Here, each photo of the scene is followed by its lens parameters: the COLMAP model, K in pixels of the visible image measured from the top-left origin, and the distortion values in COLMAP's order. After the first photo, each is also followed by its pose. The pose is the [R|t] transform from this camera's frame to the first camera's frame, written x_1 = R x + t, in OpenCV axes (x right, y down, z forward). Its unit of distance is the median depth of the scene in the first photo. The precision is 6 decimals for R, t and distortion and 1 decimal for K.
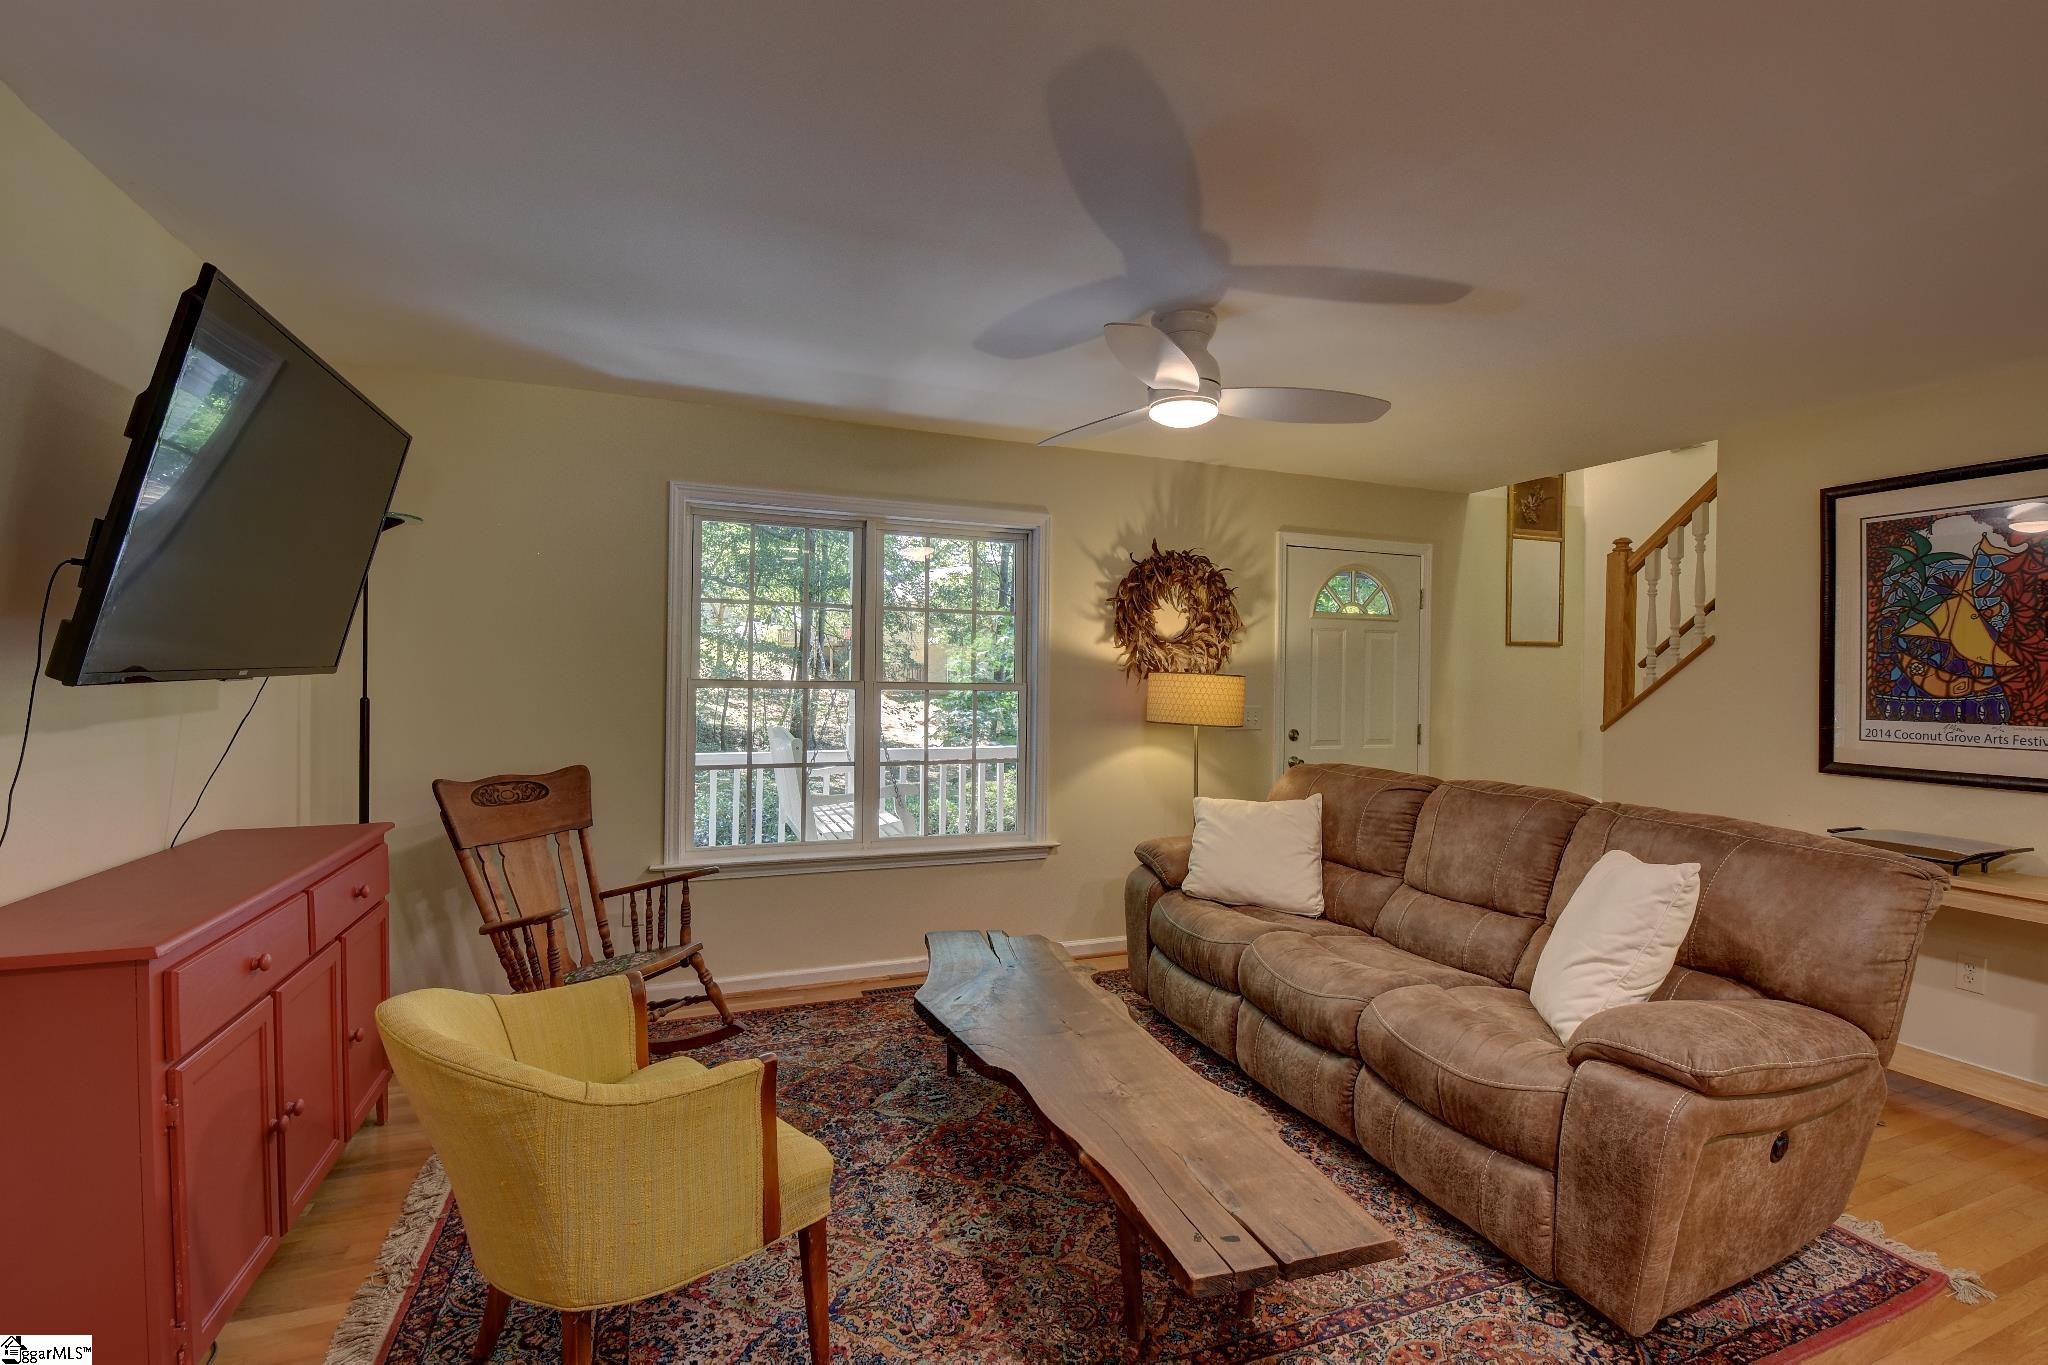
lens RADIAL K [[898.4, 0, 1029.0], [0, 898.4, 676.8], [0, 0, 1]] dist [0.020688, -0.025322]
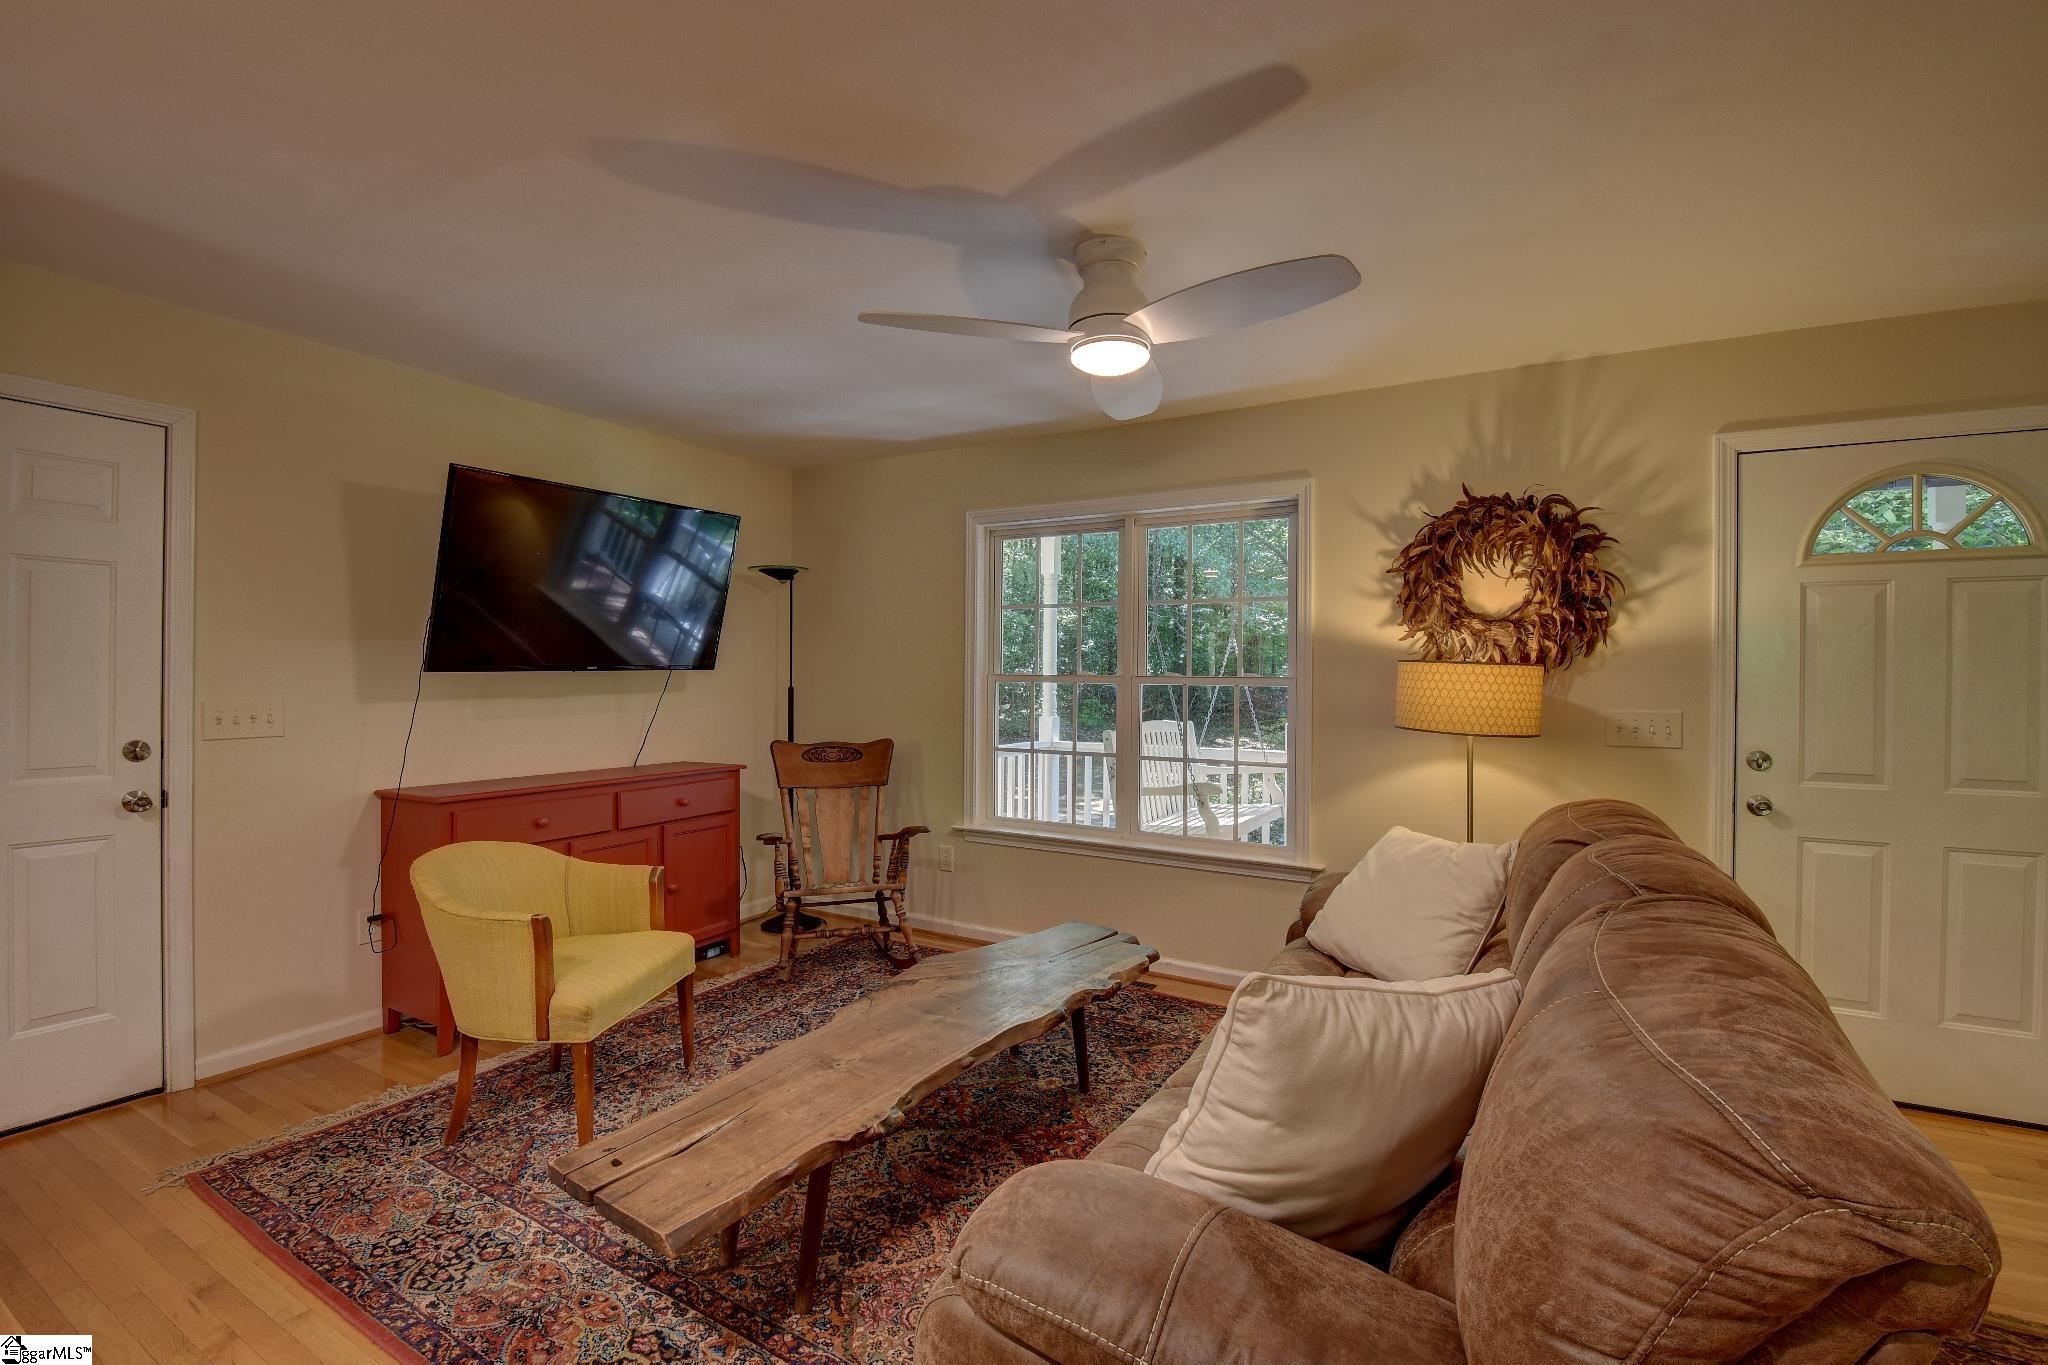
lens RADIAL K [[898.4, 0, 1029.0], [0, 898.4, 676.8], [0, 0, 1]] dist [0.020688, -0.025322]
pose [[0.623914, -0.006767, -0.781464, 0.547781], [0.000619, 0.999966, -0.008165, 0.014645], [0.781493, 0.004611, 0.623897, 0.274305]]
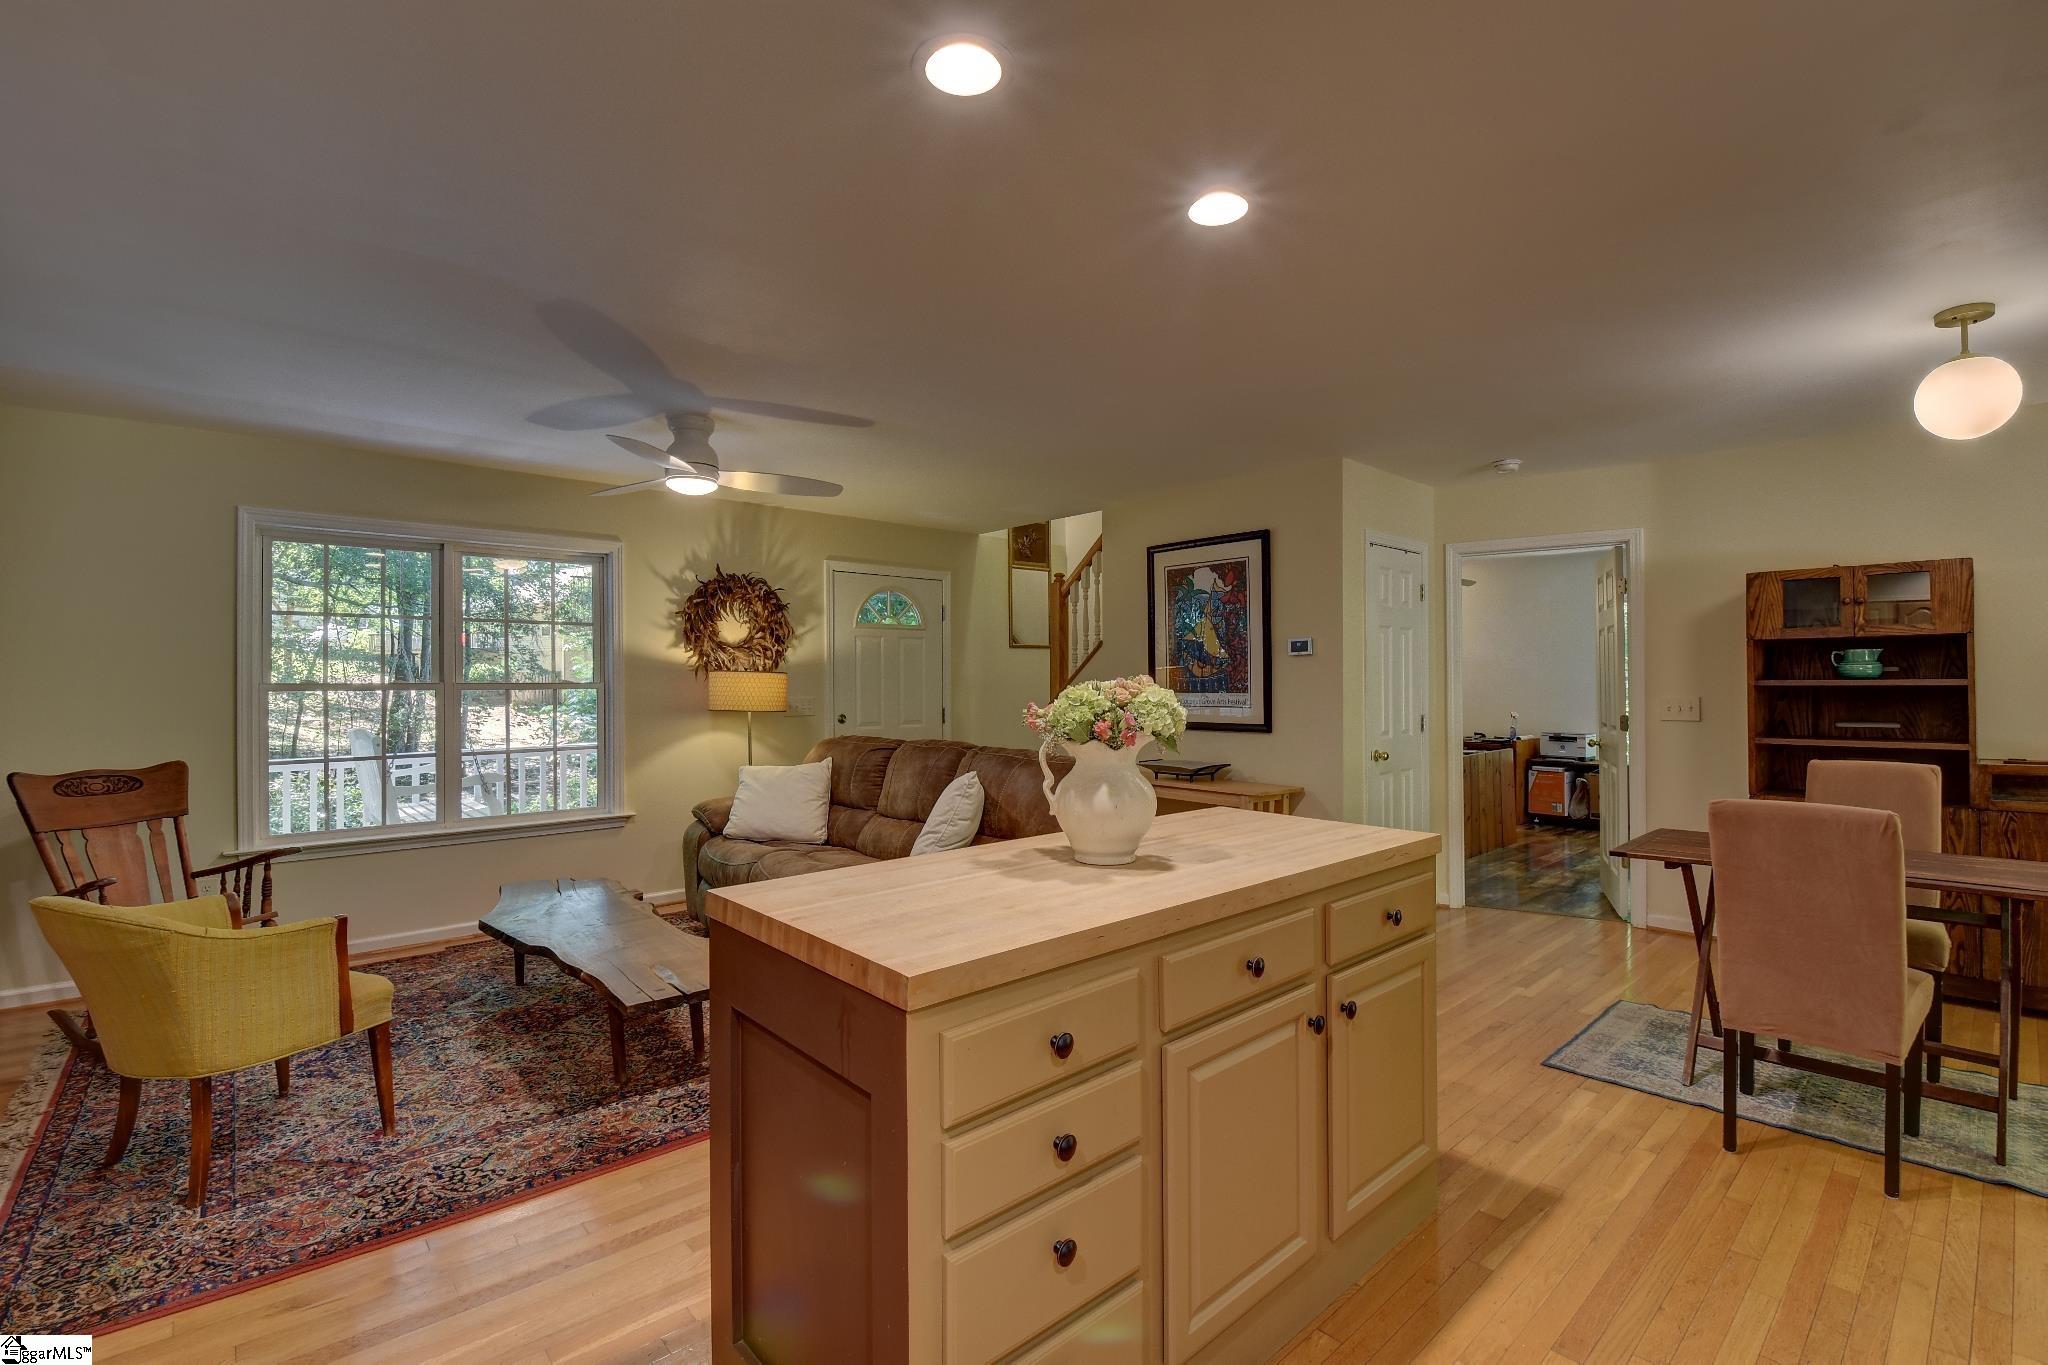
lens RADIAL K [[898.4, 0, 1029.0], [0, 898.4, 676.8], [0, 0, 1]] dist [0.020688, -0.025322]
pose [[0.936464, -0.019102, 0.350242, 0.113661], [0.020213, 0.999796, 0.000483, 0.011513], [-0.350180, 0.006627, 0.936659, -0.346215]]
